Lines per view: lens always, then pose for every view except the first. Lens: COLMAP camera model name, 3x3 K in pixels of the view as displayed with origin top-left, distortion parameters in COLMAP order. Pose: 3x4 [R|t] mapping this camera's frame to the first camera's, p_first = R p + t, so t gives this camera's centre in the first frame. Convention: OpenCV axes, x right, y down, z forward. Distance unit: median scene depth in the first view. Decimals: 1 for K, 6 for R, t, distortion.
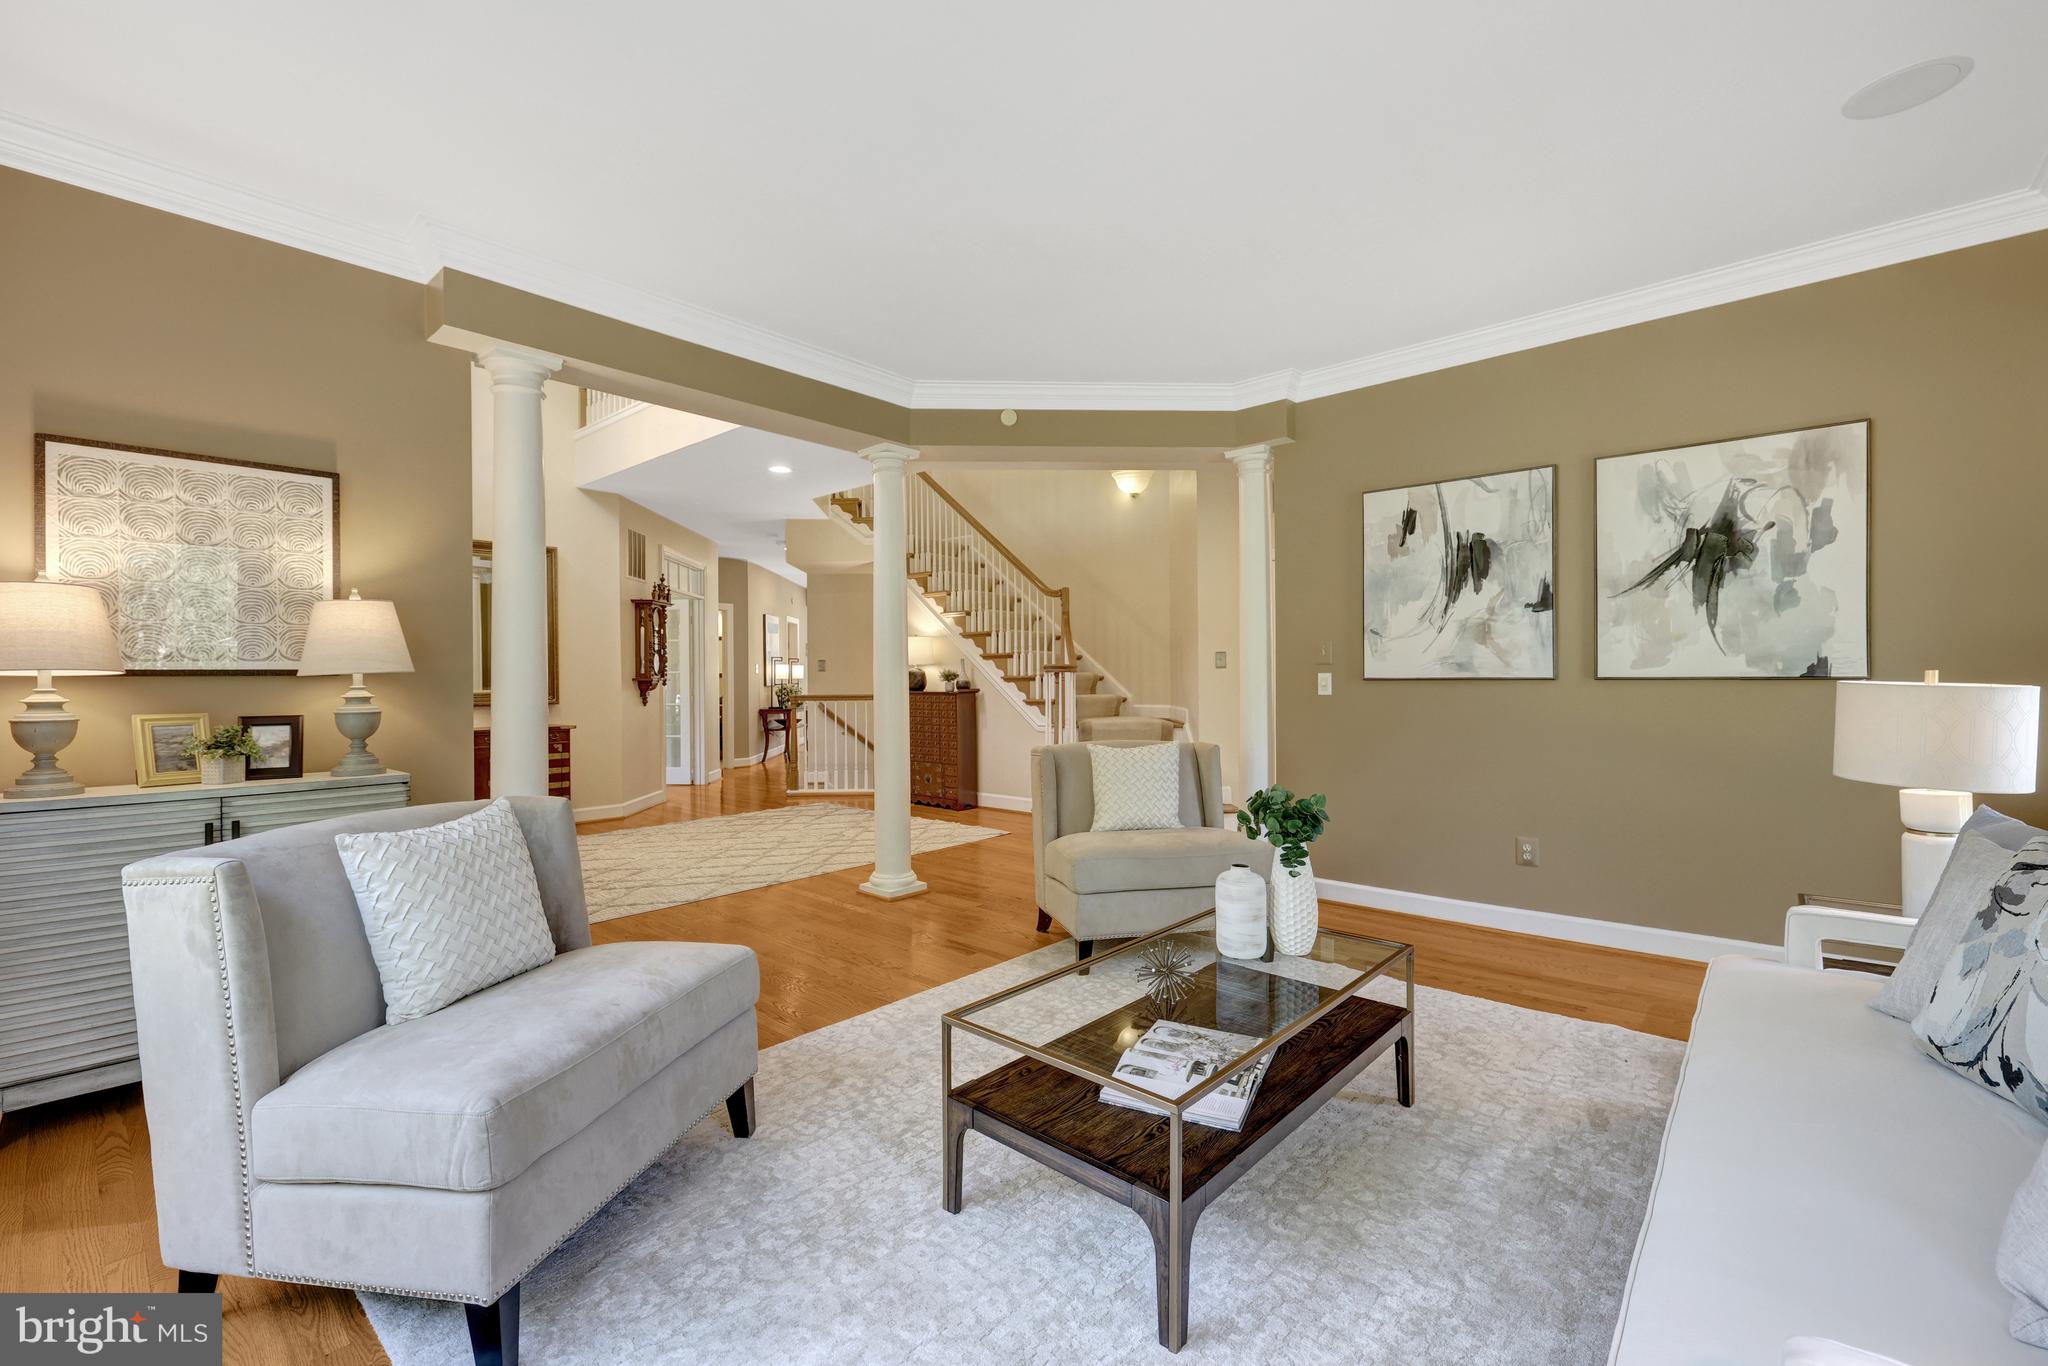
lens RADIAL K [[869.0, 0, 1011.3], [0, 869.0, 677.6], [0, 0, 1]] dist [-0.005162, 0.000892]
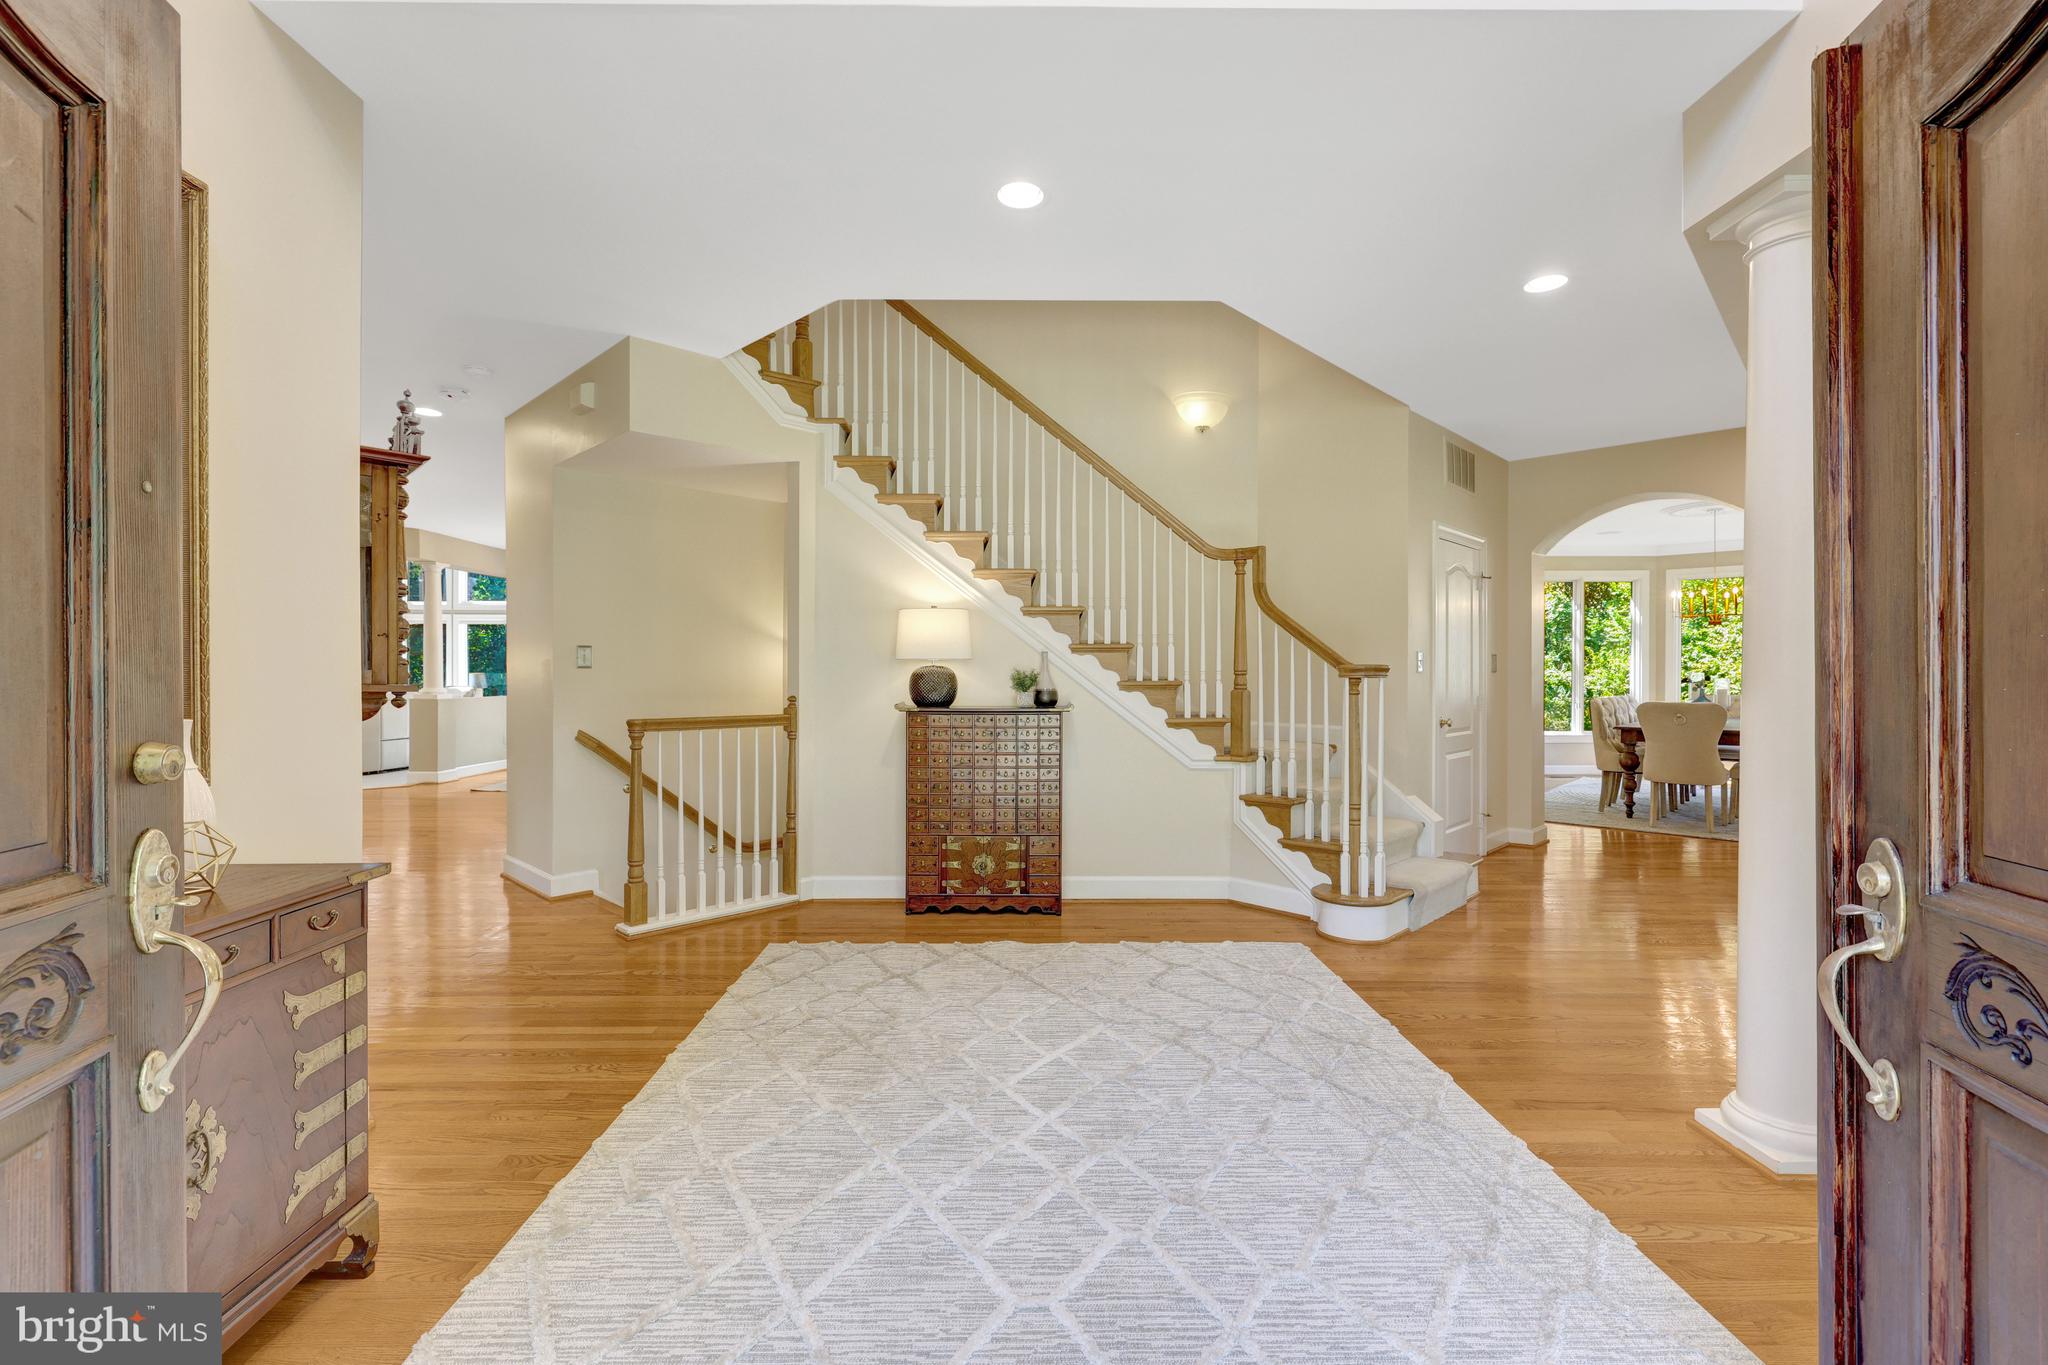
lens RADIAL K [[869.0, 0, 1005.3], [0, 869.0, 676.6], [0, 0, 1]] dist [-0.005162, 0.000892]
pose [[0.752398, 0.006606, 0.658675, -0.462304], [-0.006474, 0.999976, -0.002633, -0.002670], [-0.658677, -0.002283, 0.752423, 0.580072]]
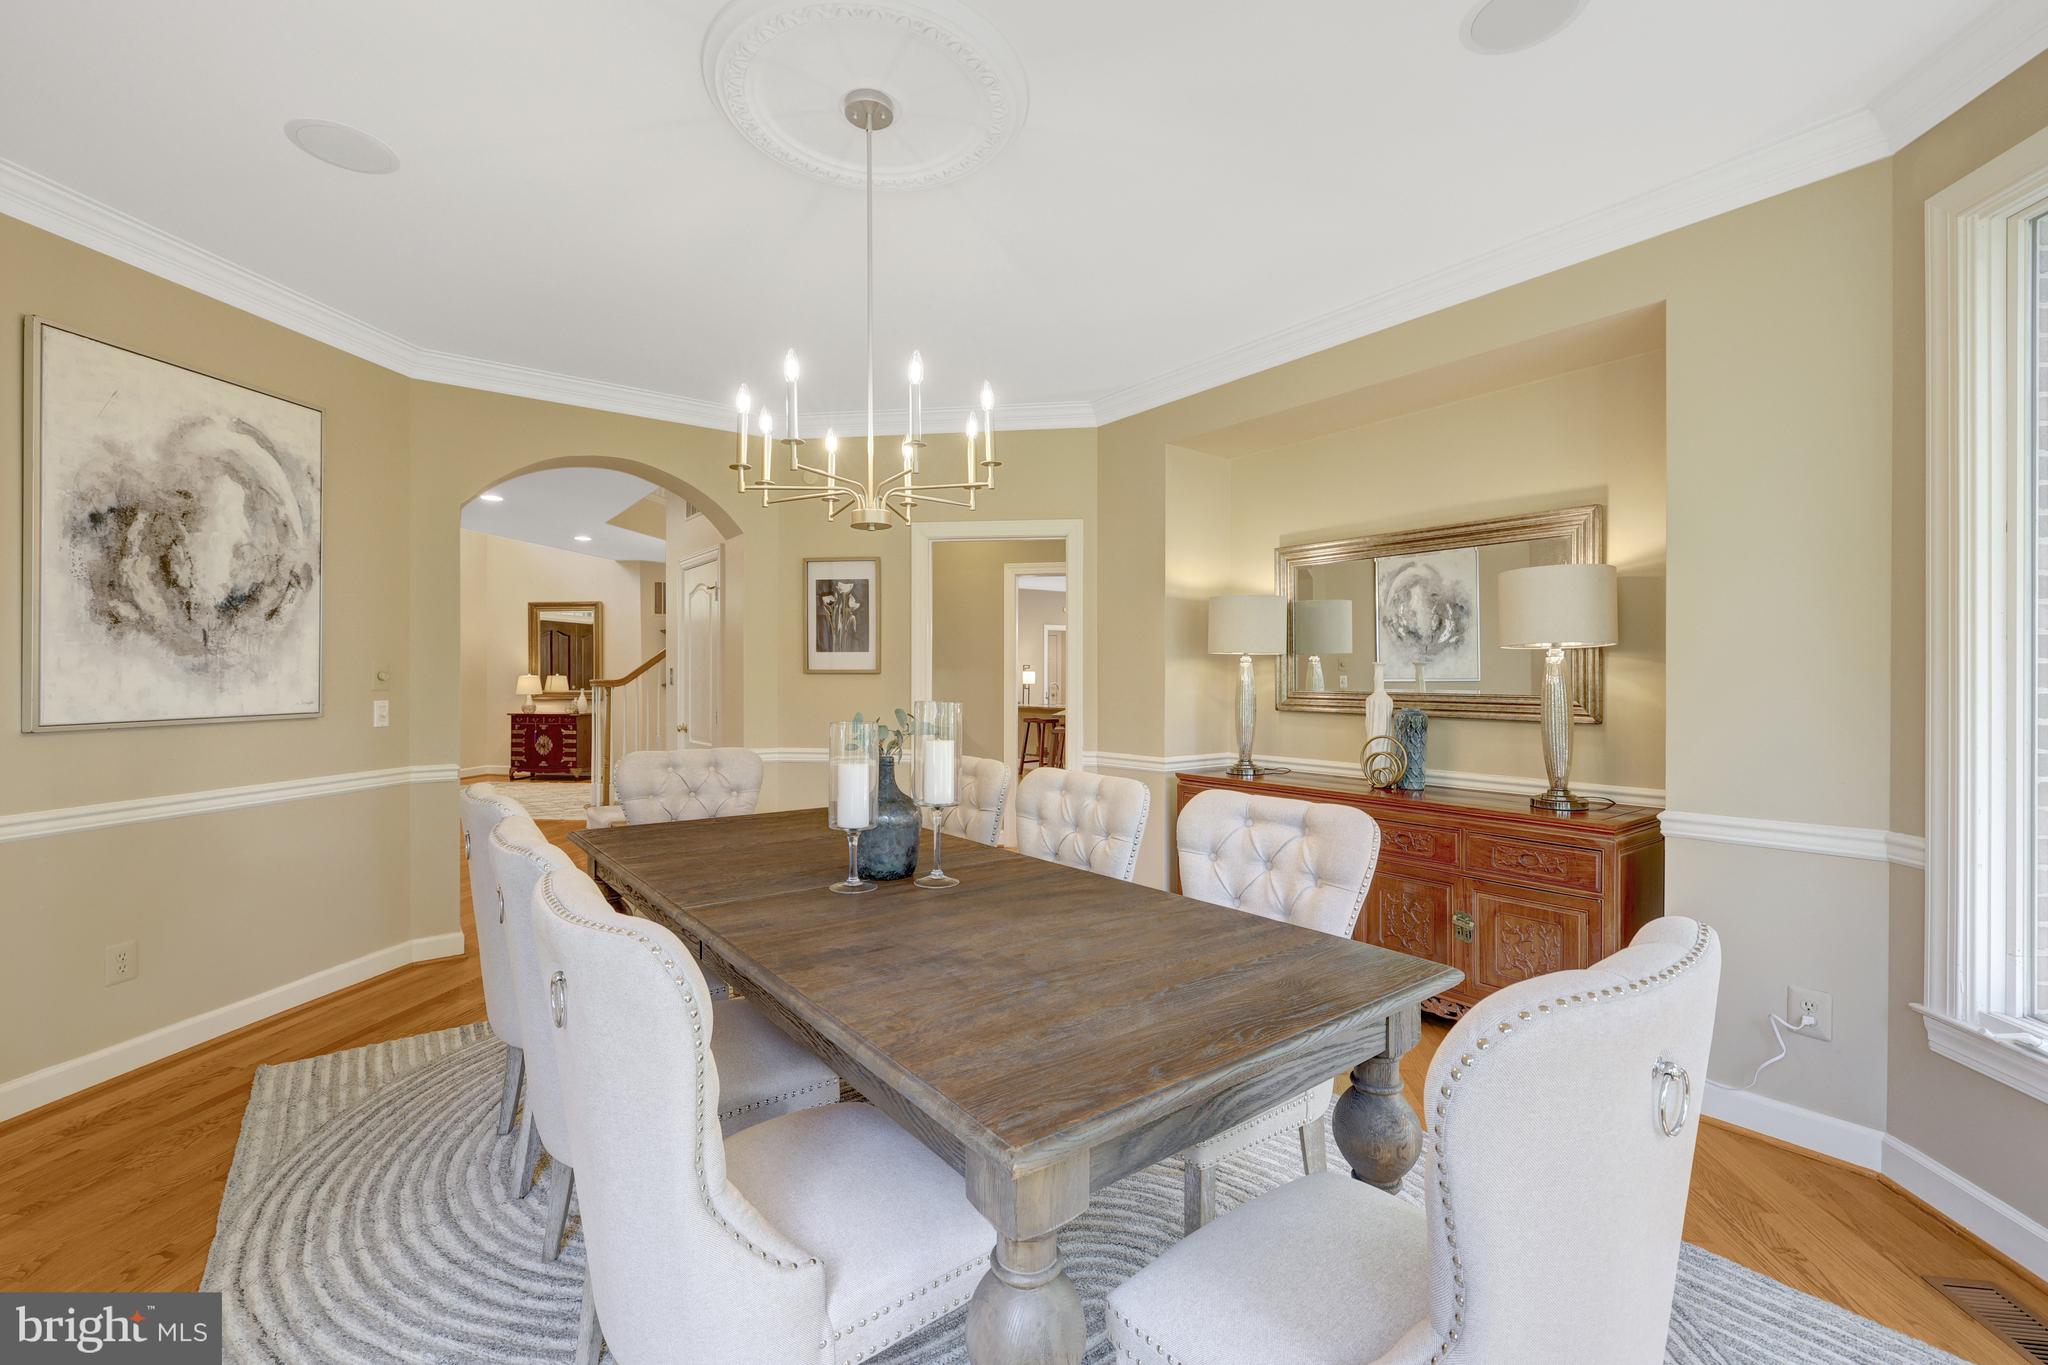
lens RADIAL K [[869.0, 0, 1014.3], [0, 869.0, 669.6], [0, 0, 1]] dist [-0.005162, 0.000892]
pose [[0.565664, 0.003274, -0.824629, 1.085845], [-0.005990, 0.999982, -0.000138, -0.026578], [0.824614, 0.005018, 0.565673, 0.654855]]
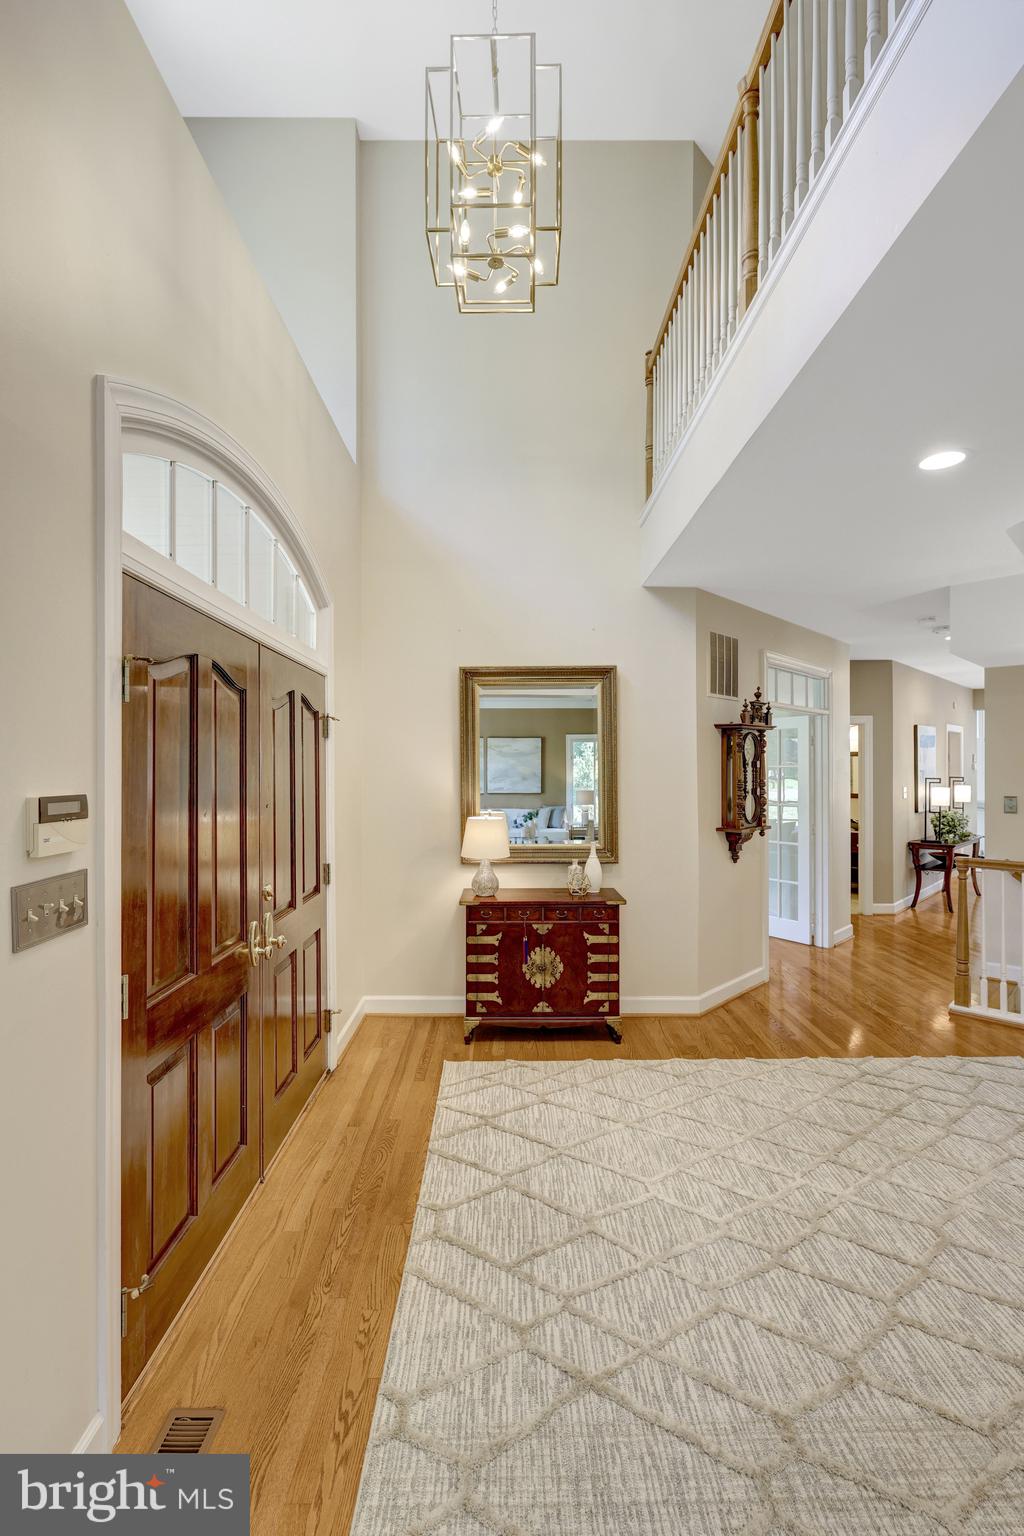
lens RADIAL K [[651.7, 0, 511.3], [0, 651.7, 768.4], [0, 0, 1]] dist [-0.005162, 0.000892]
pose [[0.670275, 0.001782, -0.742111, -0.131221], [-0.001016, 0.999998, 0.001483, -0.051340], [0.742112, -0.000240, 0.670275, 0.476188]]
